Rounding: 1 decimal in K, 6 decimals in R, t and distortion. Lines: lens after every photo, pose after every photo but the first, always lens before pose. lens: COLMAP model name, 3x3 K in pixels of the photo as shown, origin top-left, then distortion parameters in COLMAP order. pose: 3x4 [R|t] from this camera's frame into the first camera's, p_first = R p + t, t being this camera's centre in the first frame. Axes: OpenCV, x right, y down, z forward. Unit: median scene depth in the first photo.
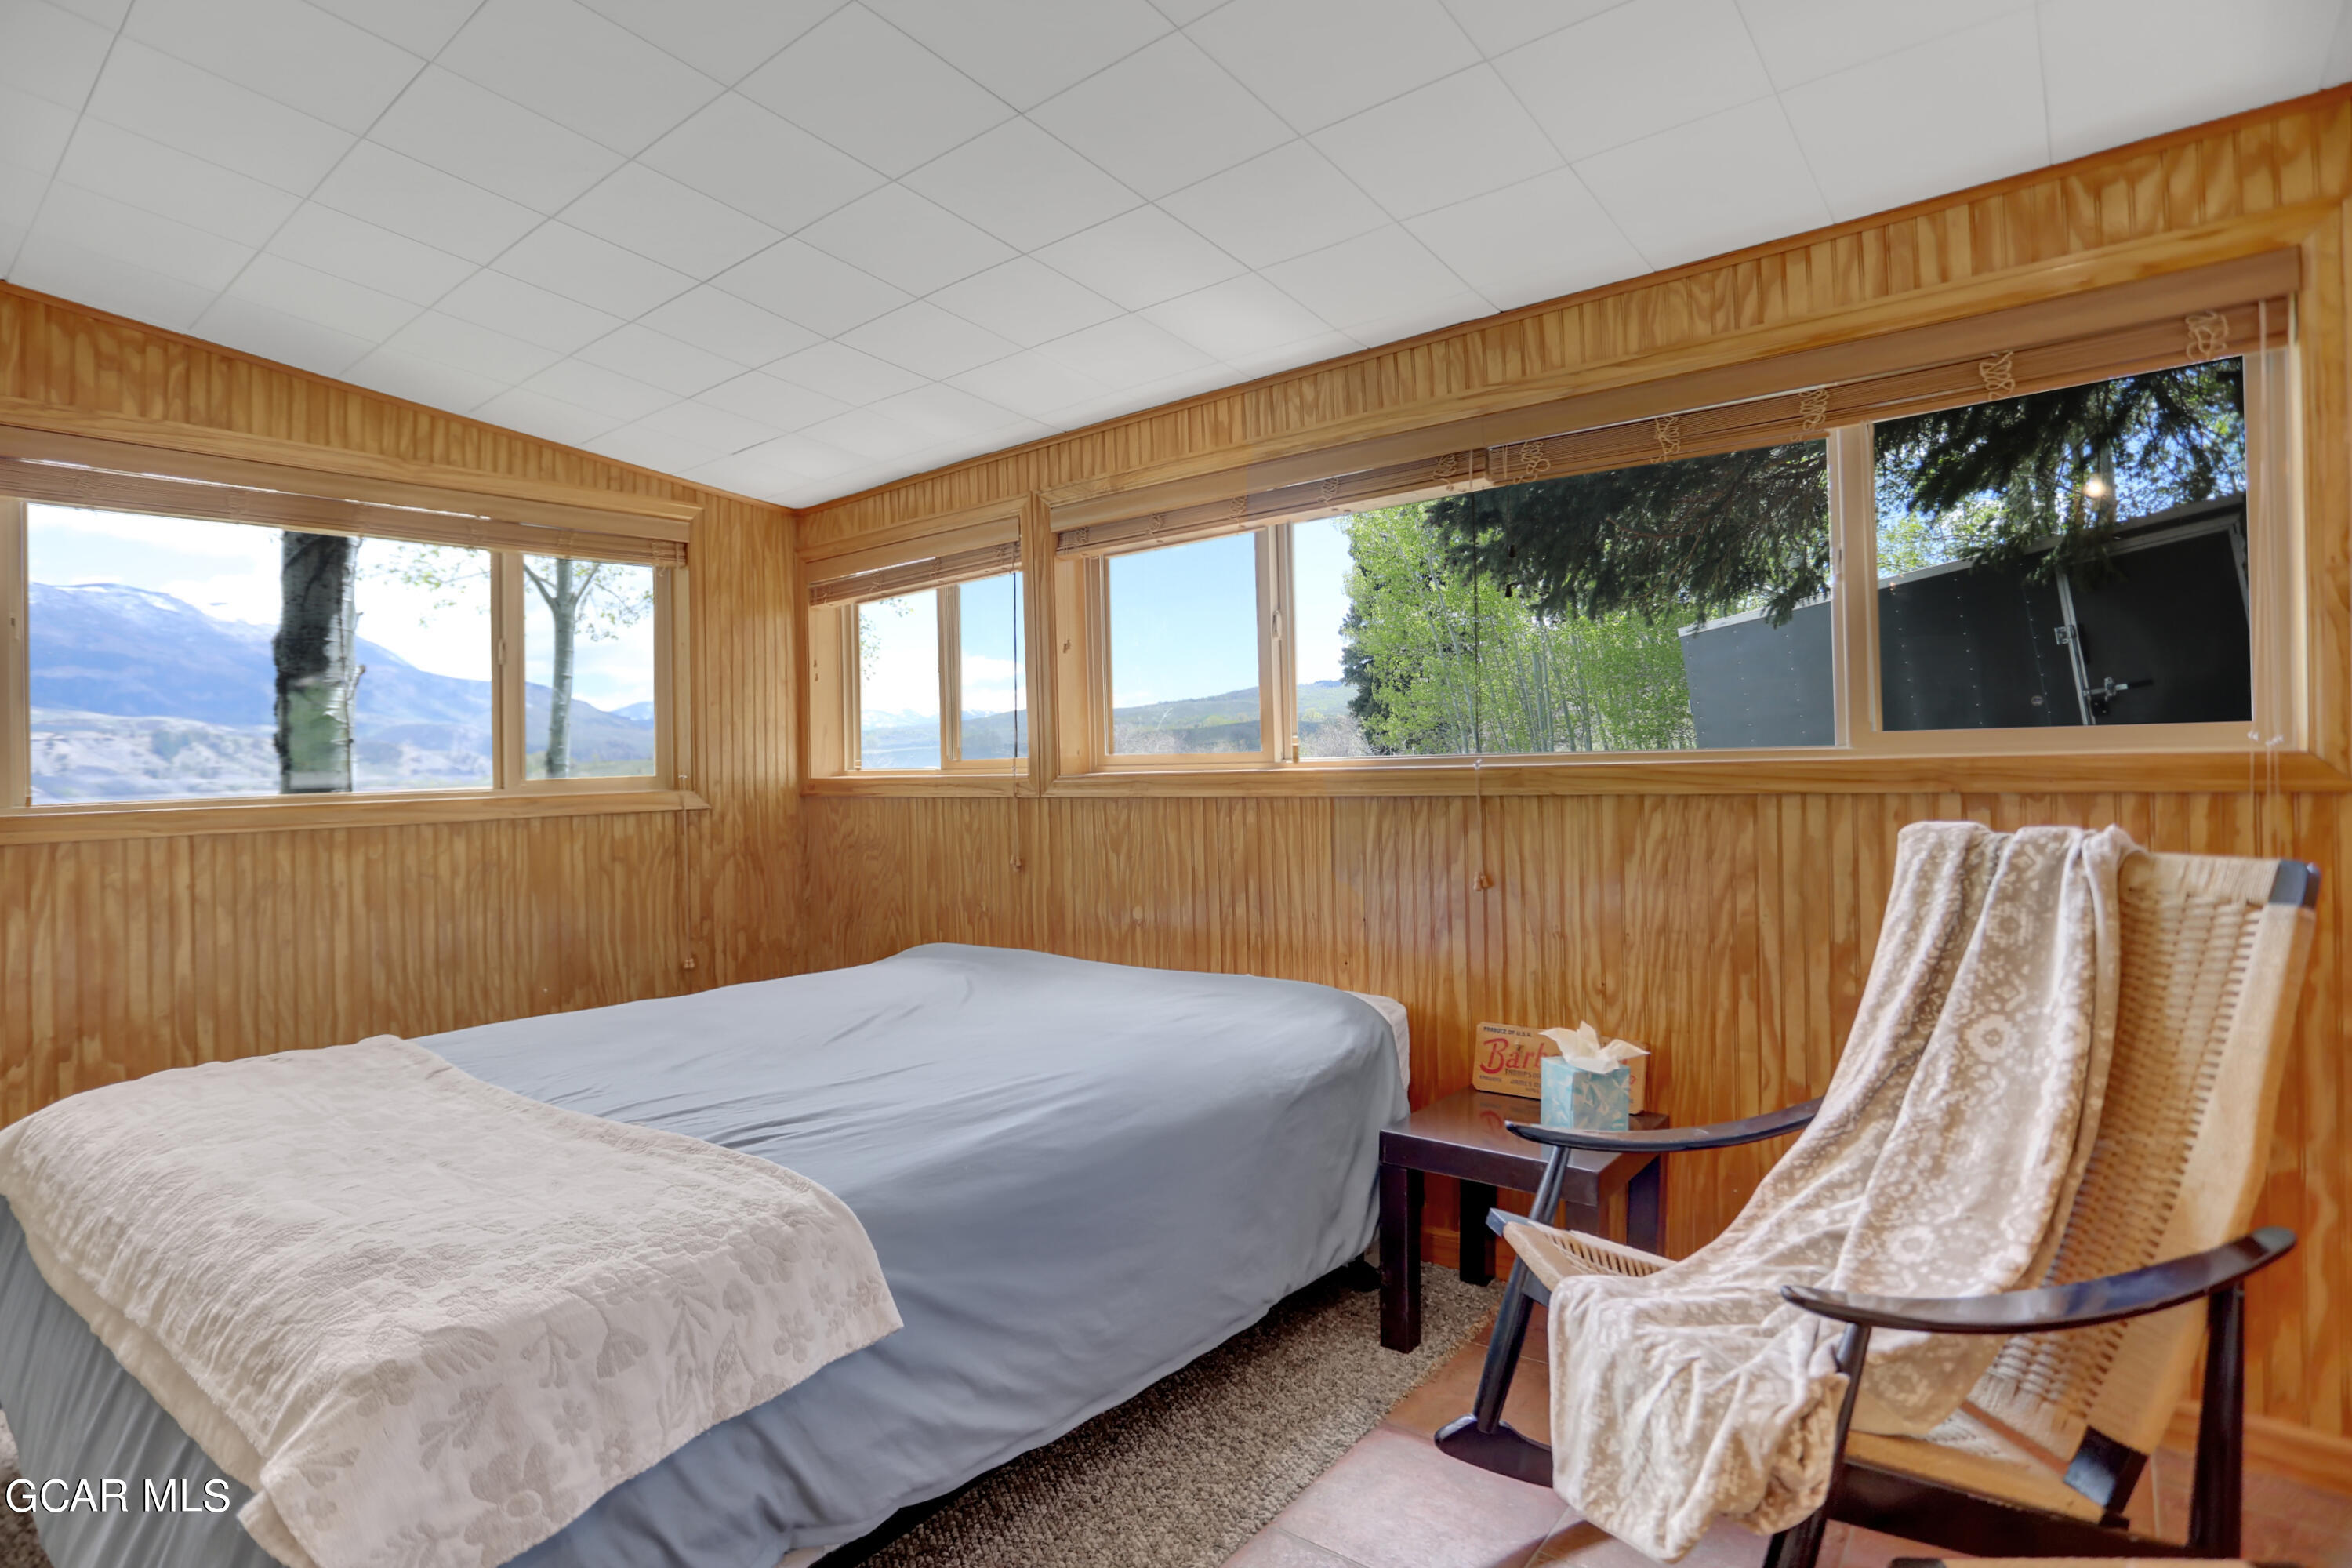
lens RADIAL K [[1198.5, 0, 1183.0], [0, 1198.5, 771.9], [0, 0, 1]] dist [-0.062160, 0.025408]
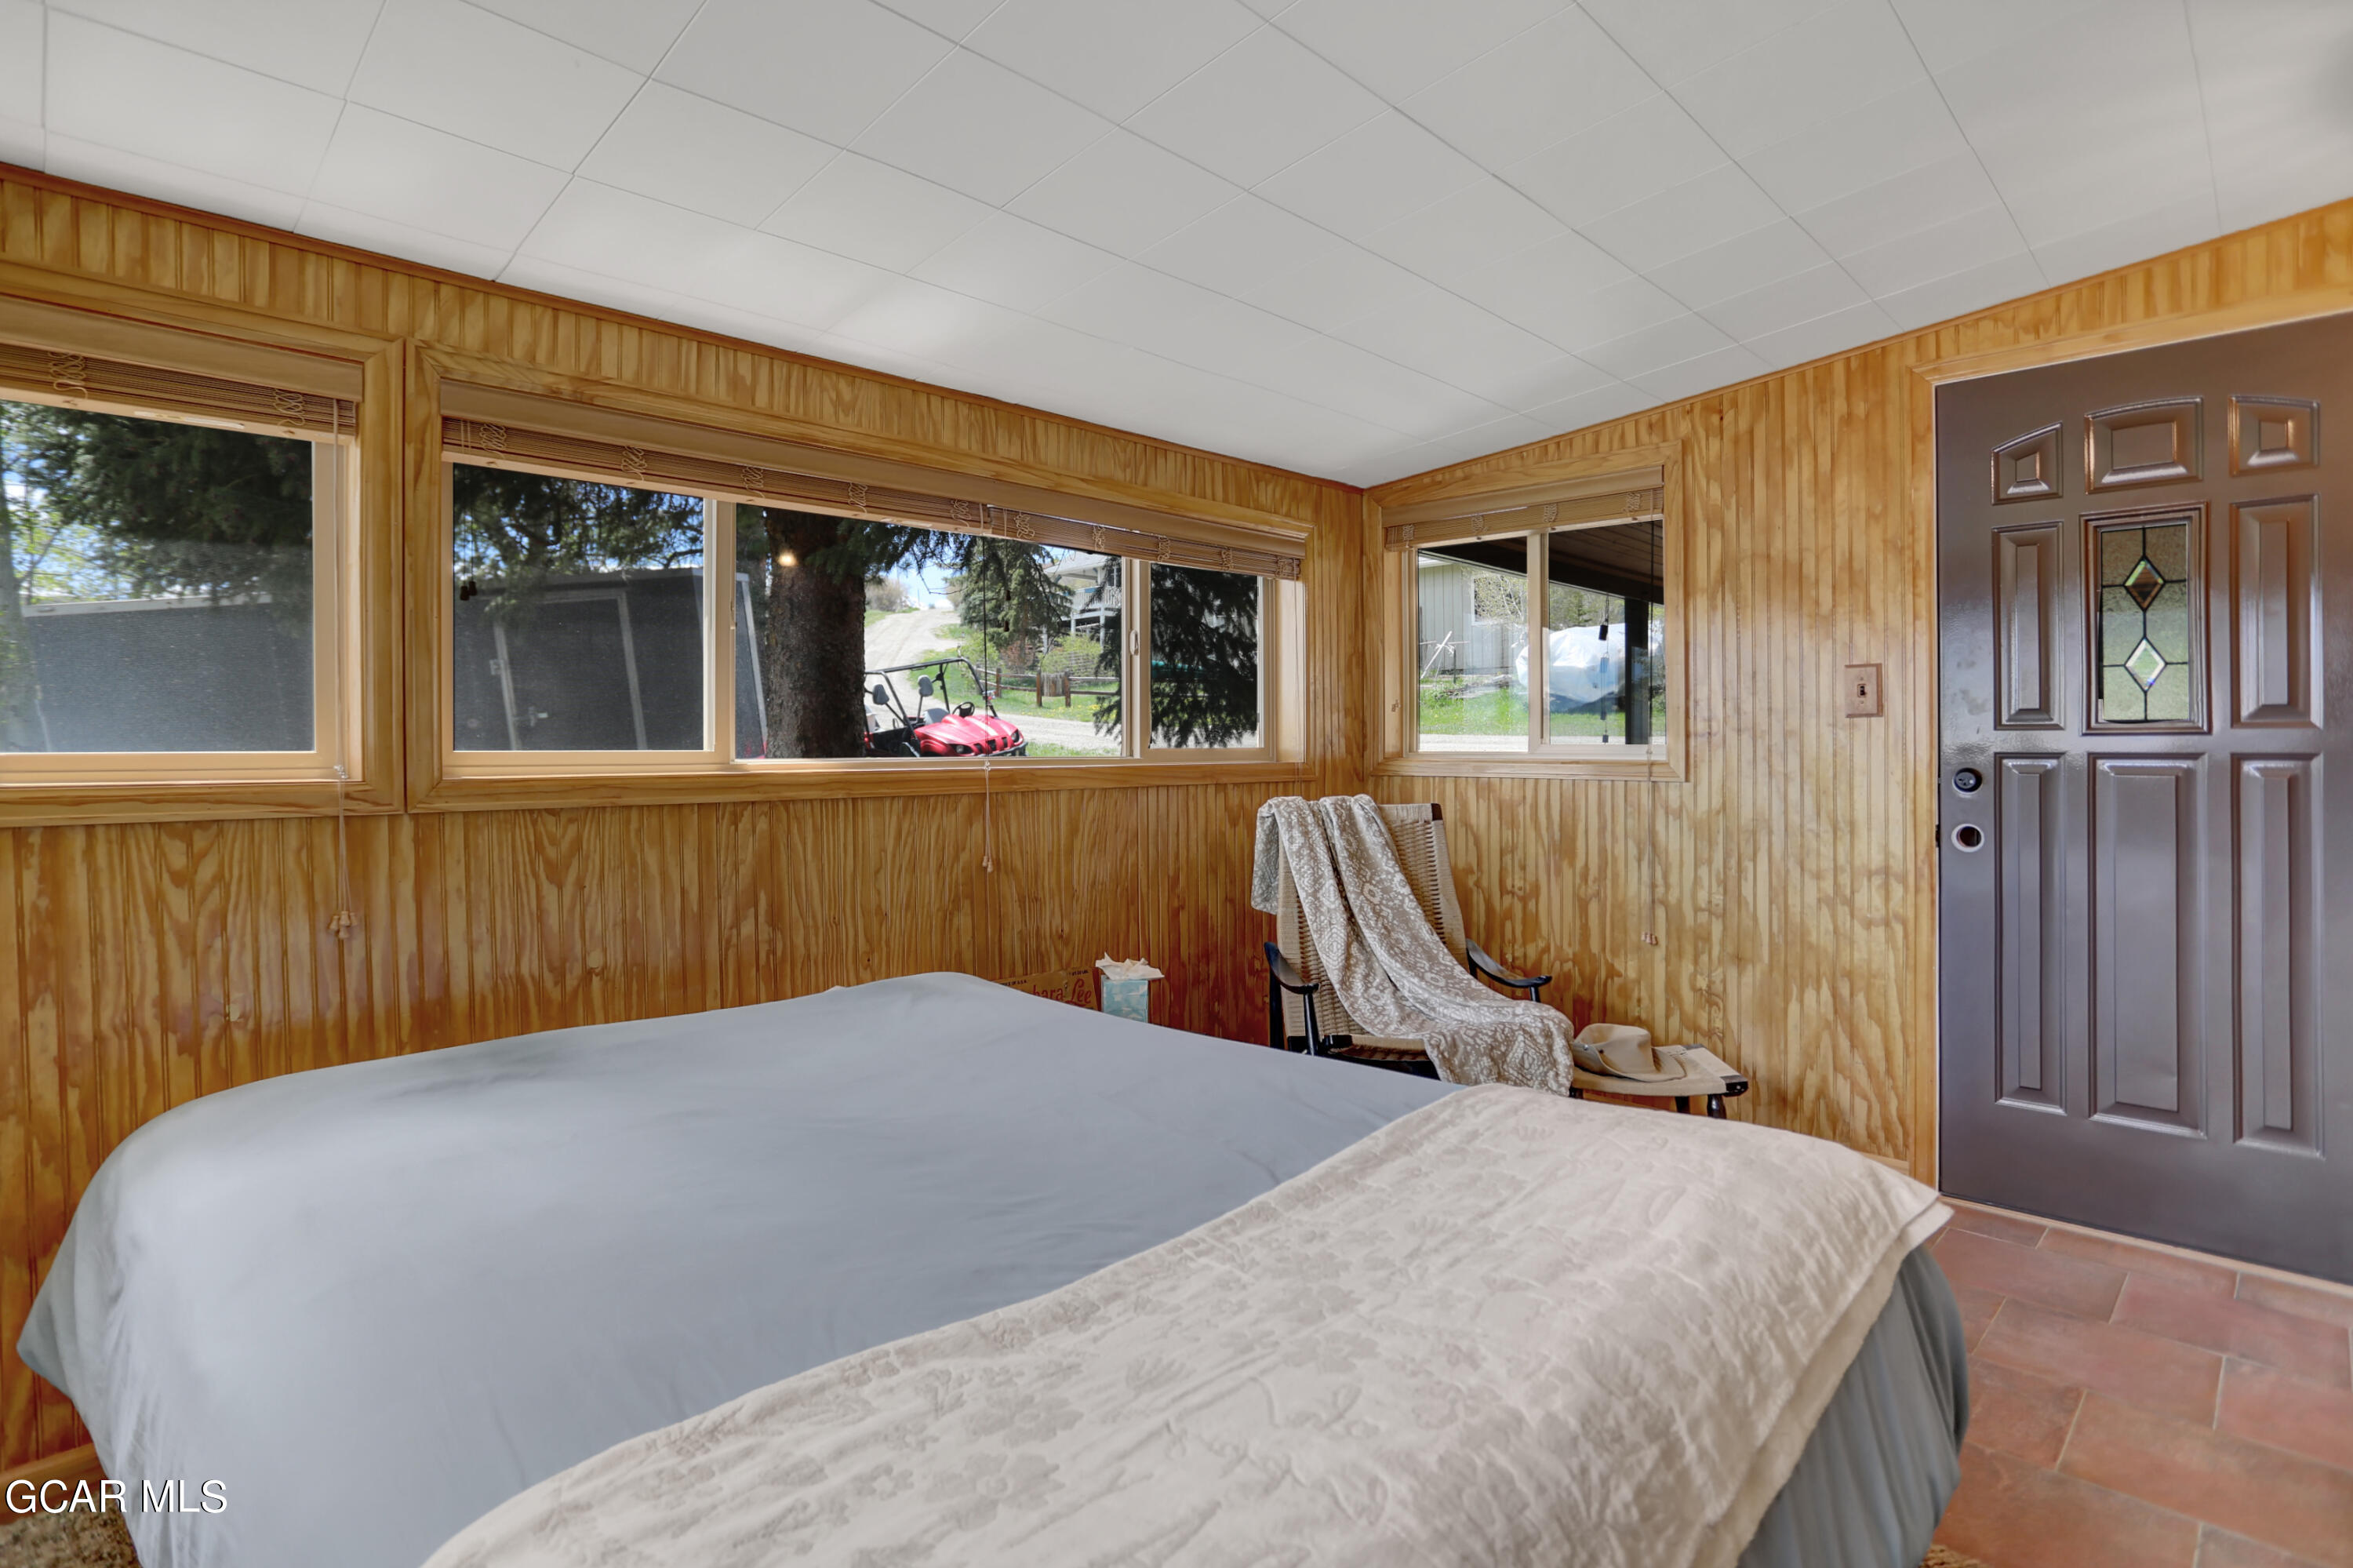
lens RADIAL K [[1176.4, 0, 1180.9], [0, 1176.4, 779.7], [0, 0, 1]] dist [-0.058254, 0.019677]
pose [[0.102228, 0.003304, 0.994756, -0.767498], [0.010457, 0.999936, -0.004396, 0.011670], [-0.994706, 0.010852, 0.102187, 0.580474]]
